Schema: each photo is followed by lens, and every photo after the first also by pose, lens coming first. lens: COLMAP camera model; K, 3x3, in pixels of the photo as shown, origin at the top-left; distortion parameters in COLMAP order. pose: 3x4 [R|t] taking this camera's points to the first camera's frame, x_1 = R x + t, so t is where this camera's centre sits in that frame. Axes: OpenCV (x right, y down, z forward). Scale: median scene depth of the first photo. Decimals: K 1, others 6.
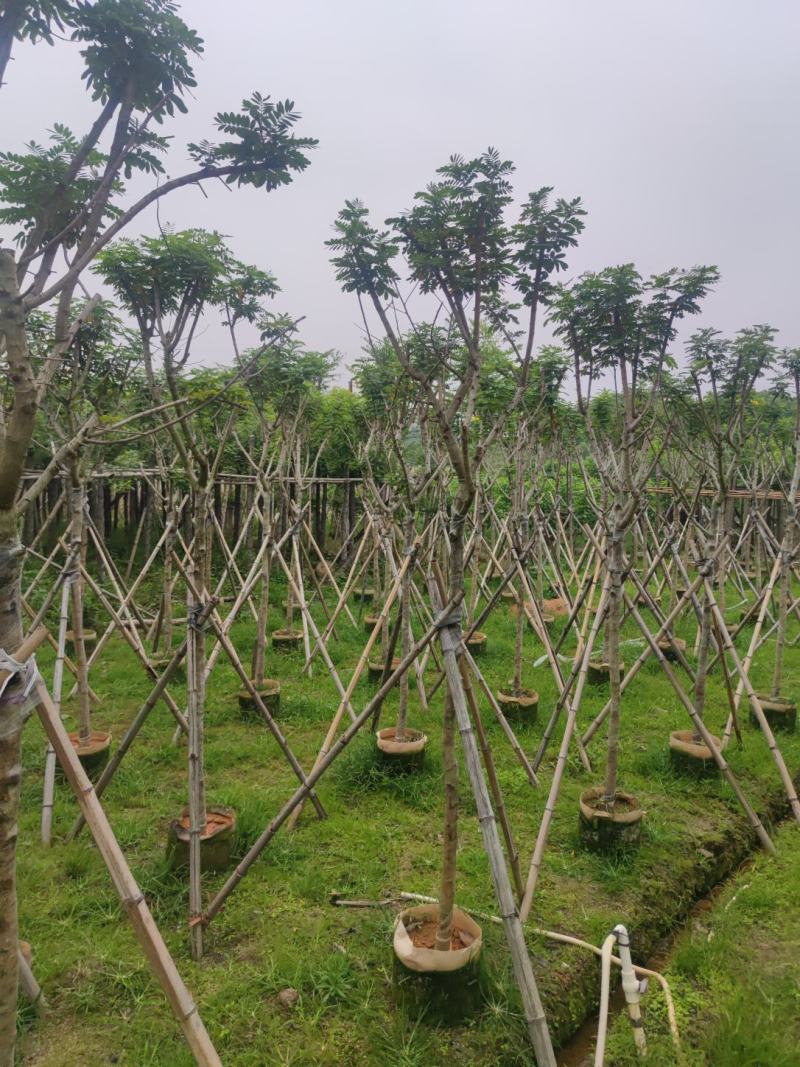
lens RADIAL K [[755.0, 0, 395.1], [0, 755.0, 513.4], [0, 0, 1]] dist [0.059015, -0.063747]
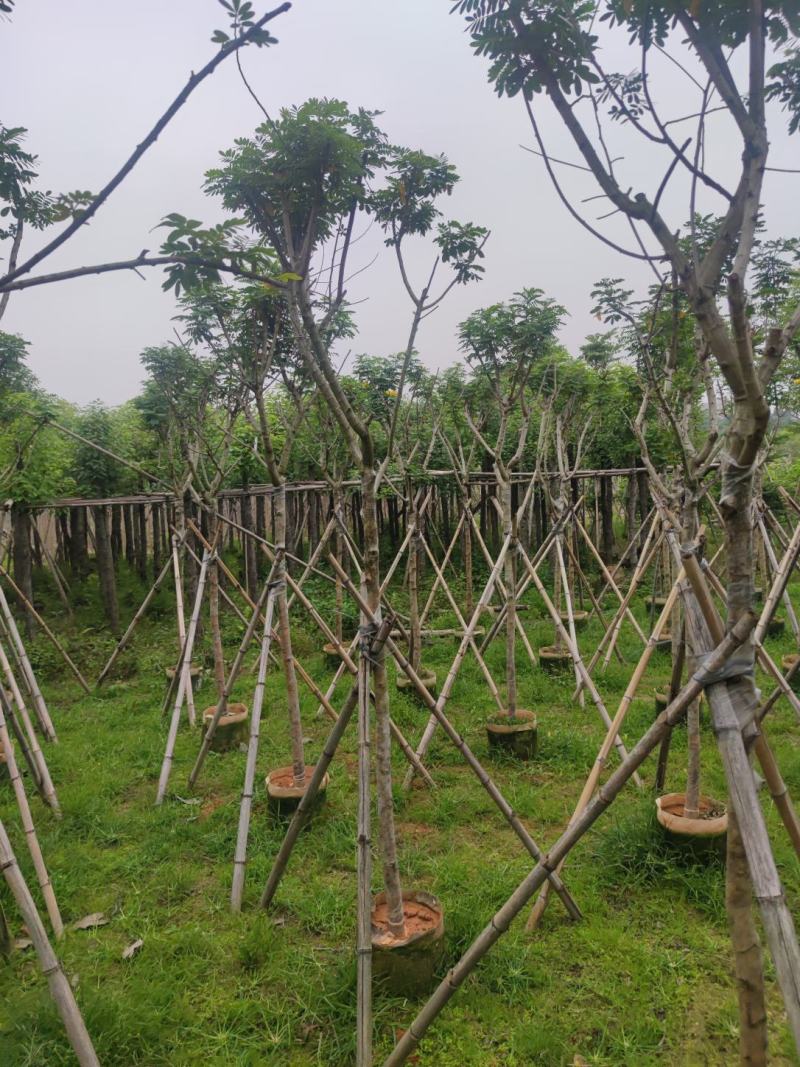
lens RADIAL K [[764.2, 0, 399.1], [0, 764.2, 519.4], [0, 0, 1]] dist [0.057602, -0.064802]
pose [[0.926633, -0.047494, -0.372956, 0.043414], [0.047779, 0.998822, -0.008486, 0.021177], [0.372920, -0.009956, 0.927810, 0.281708]]
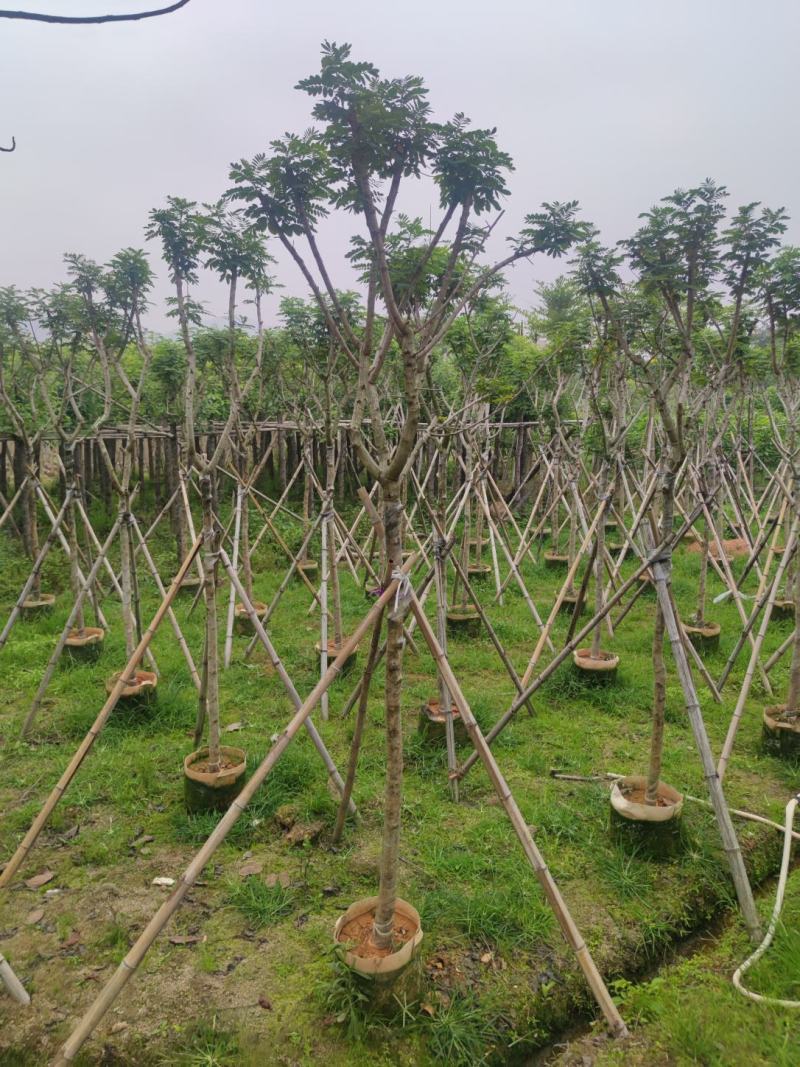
lens RADIAL K [[755.0, 0, 395.1], [0, 755.0, 513.4], [0, 0, 1]] dist [0.059015, -0.063747]
pose [[0.979327, 0.003961, -0.202246, -0.071199], [0.012846, 0.996572, 0.081723, -0.026493], [0.201876, -0.082632, 0.975919, -0.215250]]
